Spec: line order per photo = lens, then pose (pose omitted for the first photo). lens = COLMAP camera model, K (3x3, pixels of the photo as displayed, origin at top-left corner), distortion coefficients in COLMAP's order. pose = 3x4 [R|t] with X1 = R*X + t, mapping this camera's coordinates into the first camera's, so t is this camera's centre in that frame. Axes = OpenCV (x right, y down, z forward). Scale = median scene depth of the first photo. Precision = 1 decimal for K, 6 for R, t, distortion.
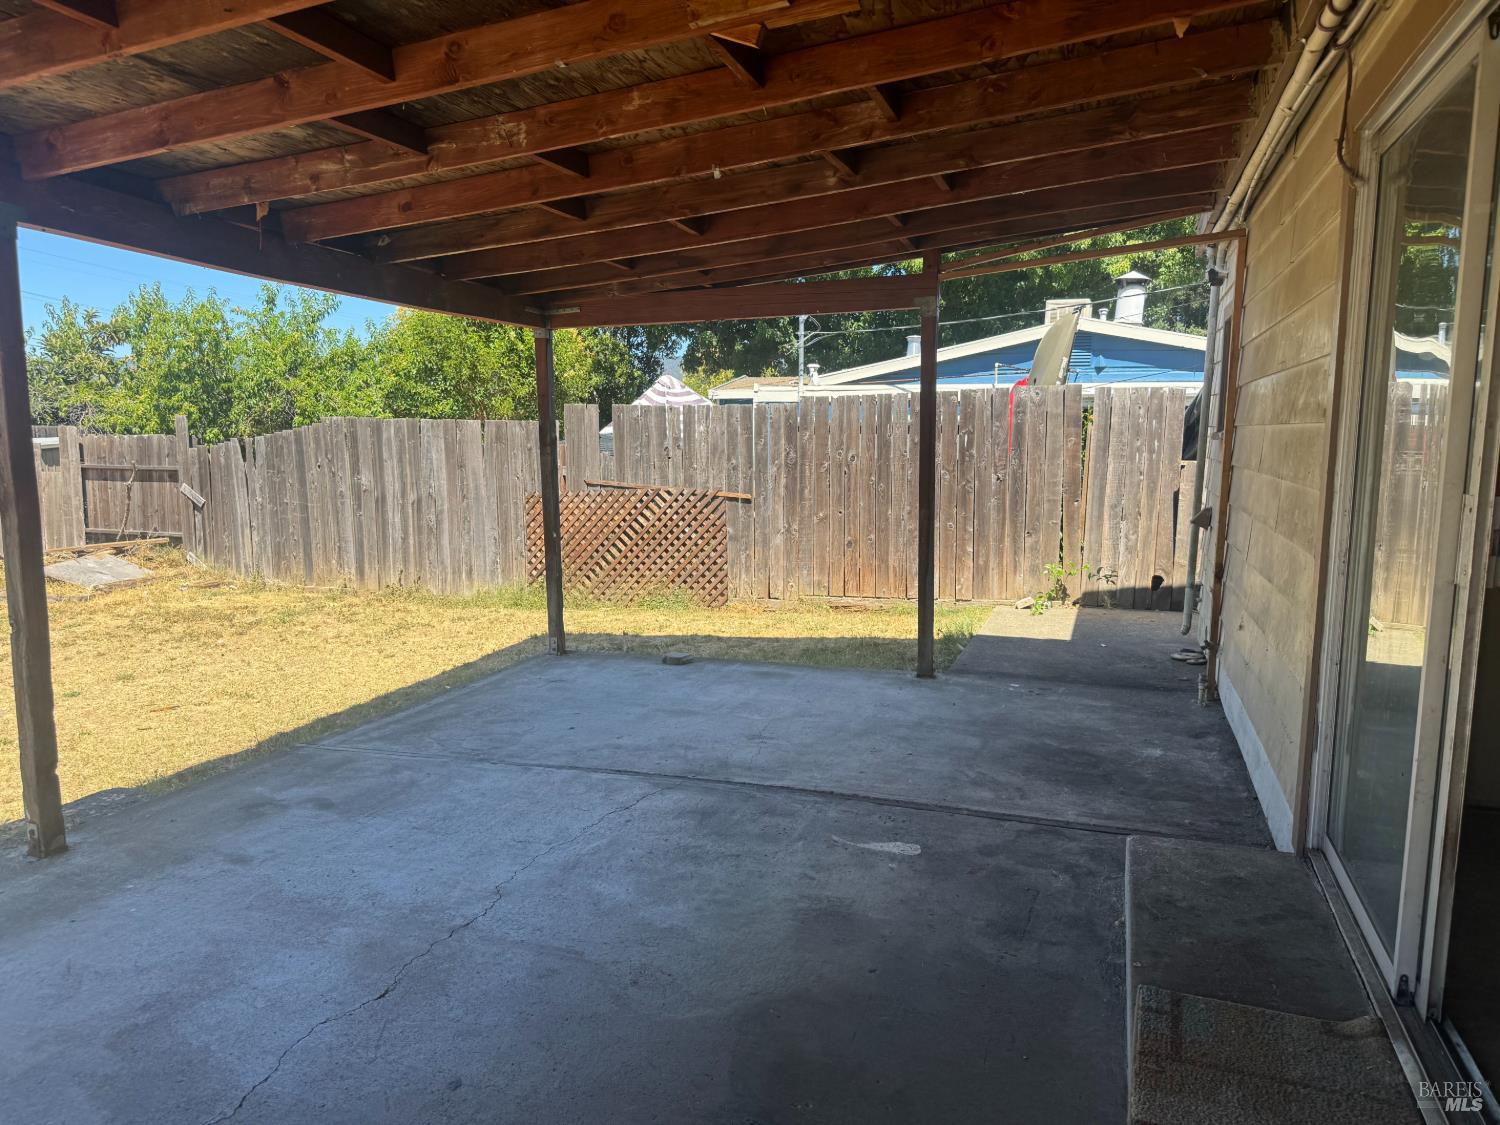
lens RADIAL K [[1045.7, 0, 756.6], [0, 1045.7, 565.2], [0, 0, 1]] dist [0.040705, -0.034270]
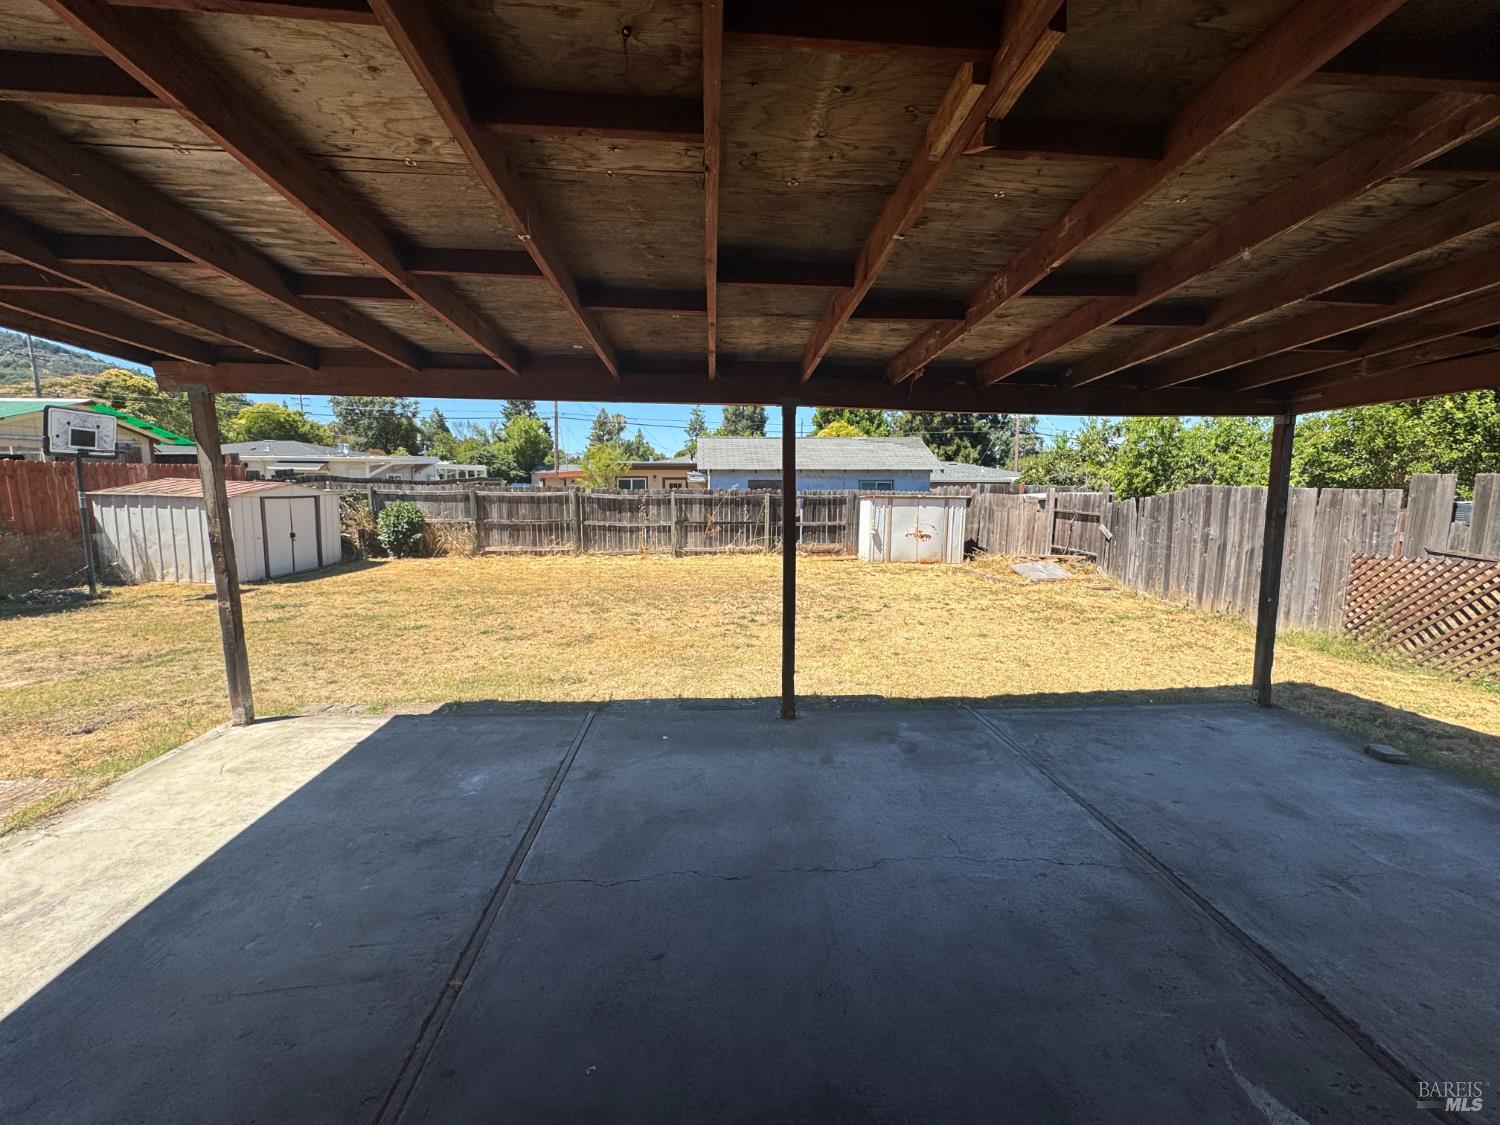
lens RADIAL K [[599.1, 0, 753.6], [0, 599.1, 552.1], [0, 0, 1]] dist [-0.003545, 0.000416]
pose [[0.389795, 0.108075, -0.914538, 0.120779], [-0.116945, 0.990859, 0.067250, -0.041499], [0.913446, 0.080737, 0.398870, 0.173043]]
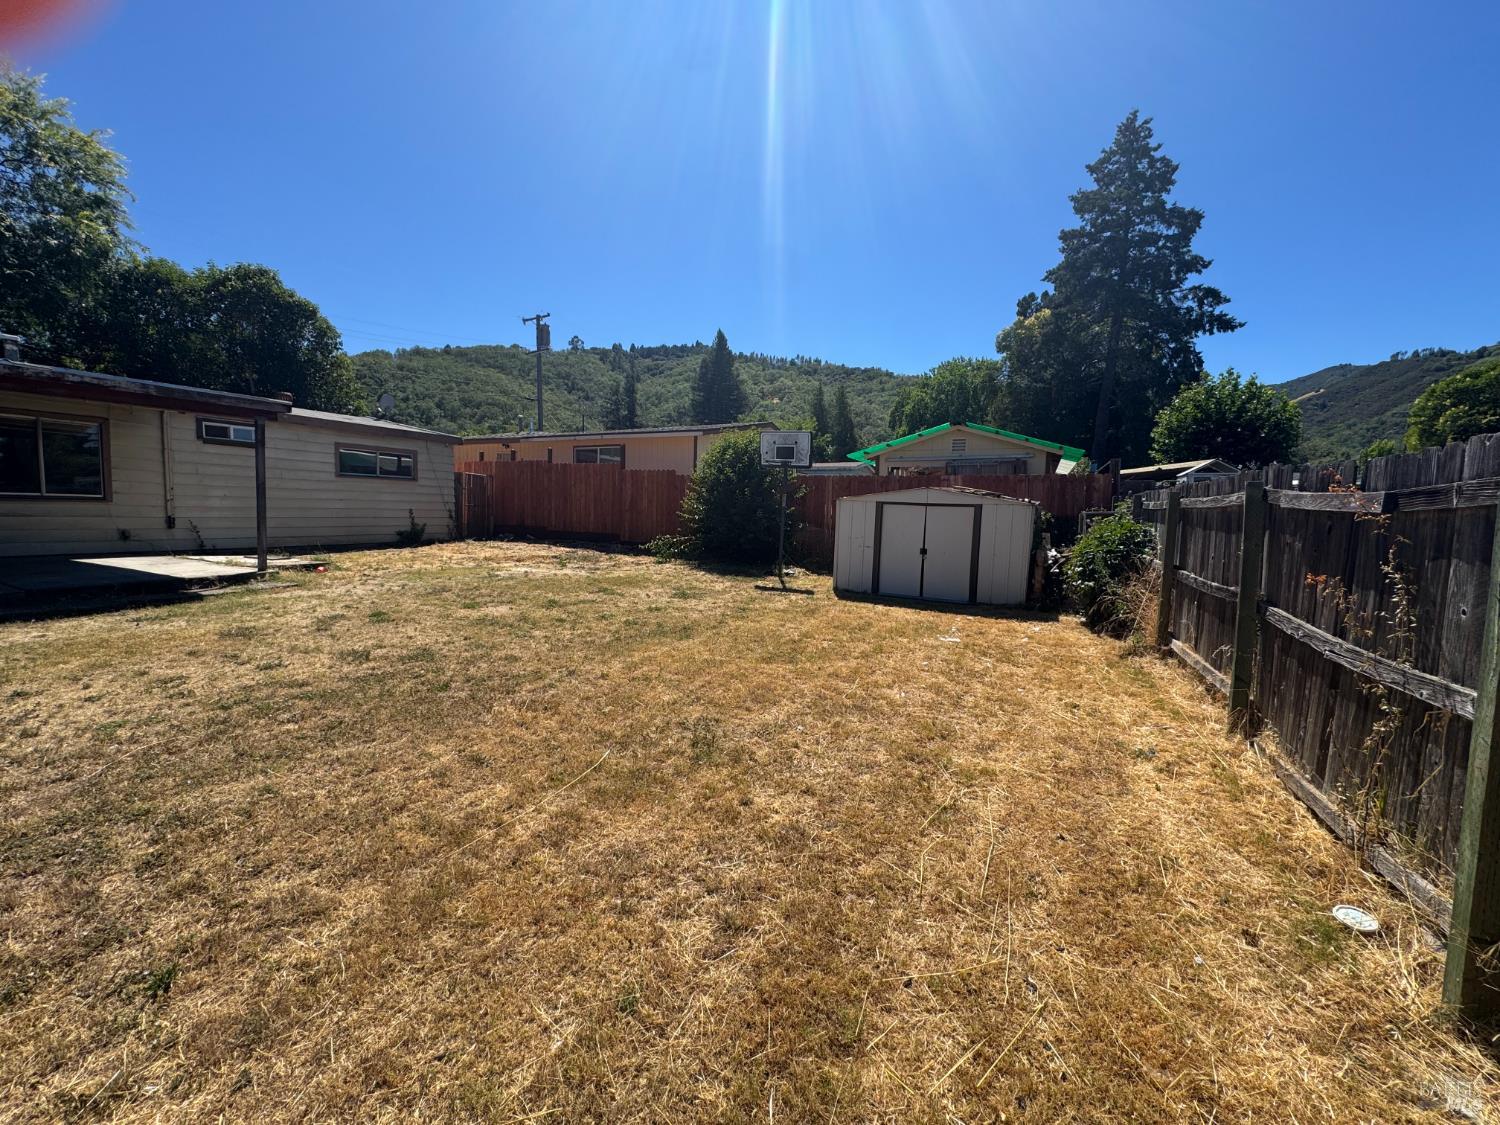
lens RADIAL K [[599.1, 0, 753.3], [0, 599.1, 557.9], [0, 0, 1]] dist [-0.003545, 0.000416]
pose [[-0.992518, -0.042402, 0.114500, -1.220767], [-0.018482, 0.979130, 0.202393, -0.067120], [-0.120692, 0.198762, -0.972588, 0.798683]]
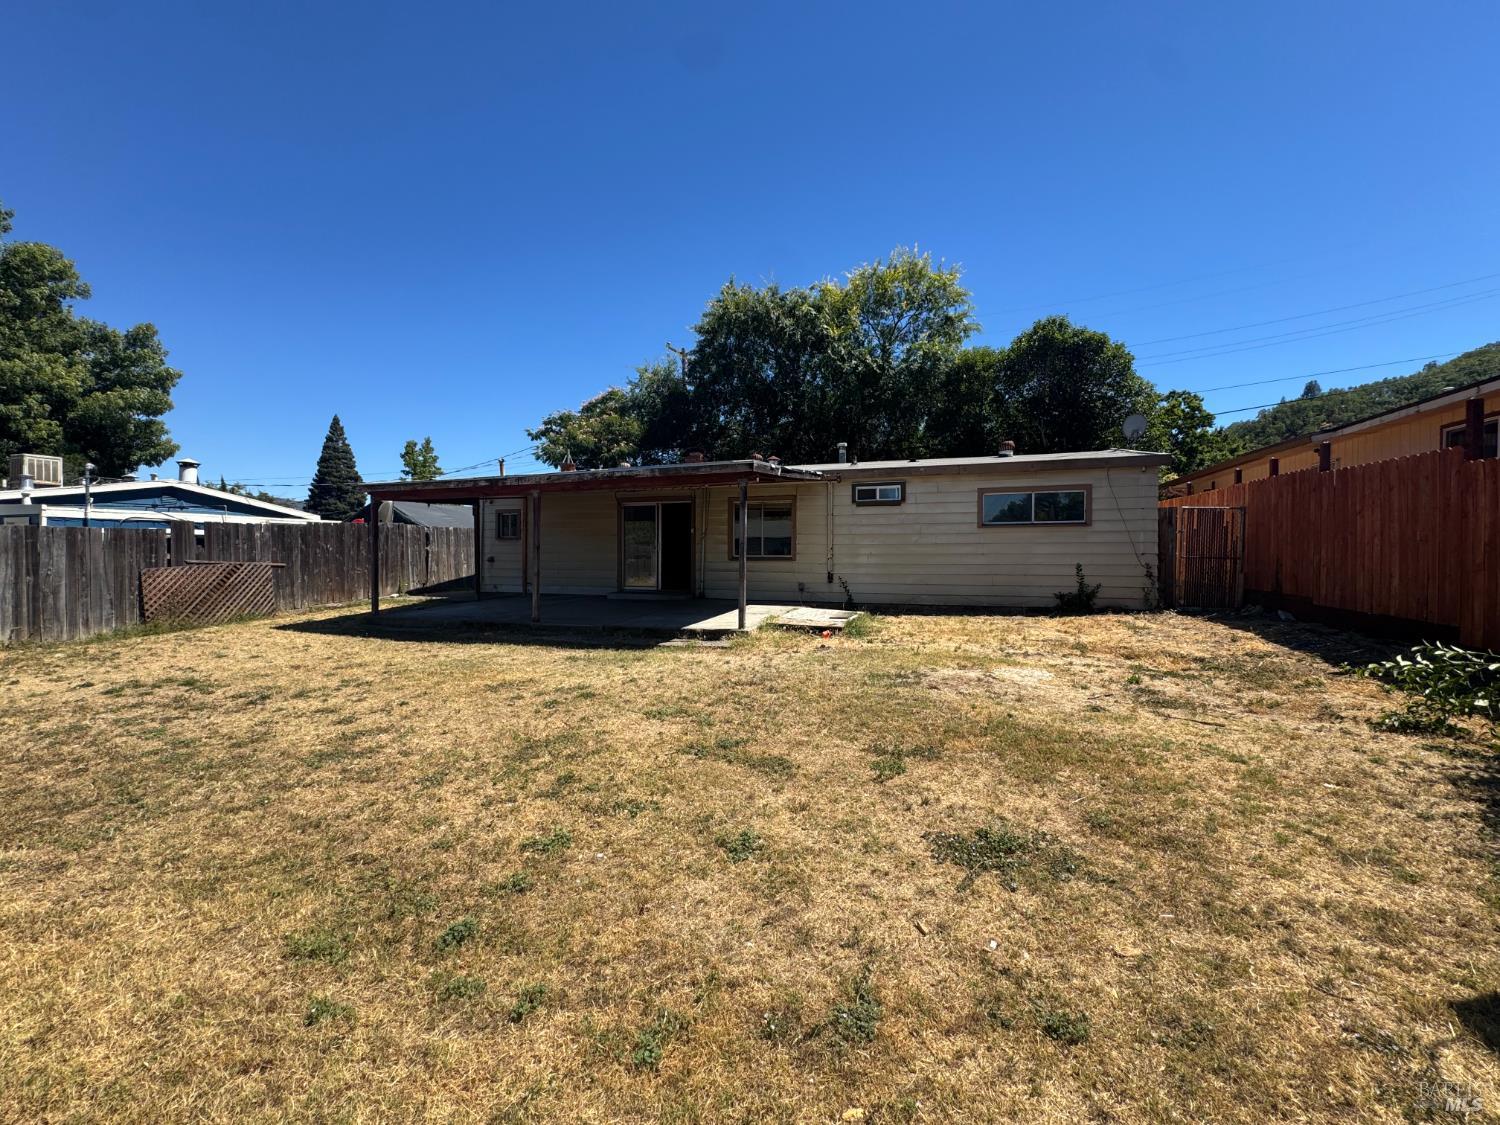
lens RADIAL K [[599.1, 0, 751.4], [0, 599.1, 559.7], [0, 0, 1]] dist [-0.003545, 0.000416]
pose [[0.002310, -0.025497, 0.999672, -1.303127], [0.129204, 0.991303, 0.024985, 0.021767], [-0.991615, 0.129104, 0.005585, -0.016258]]
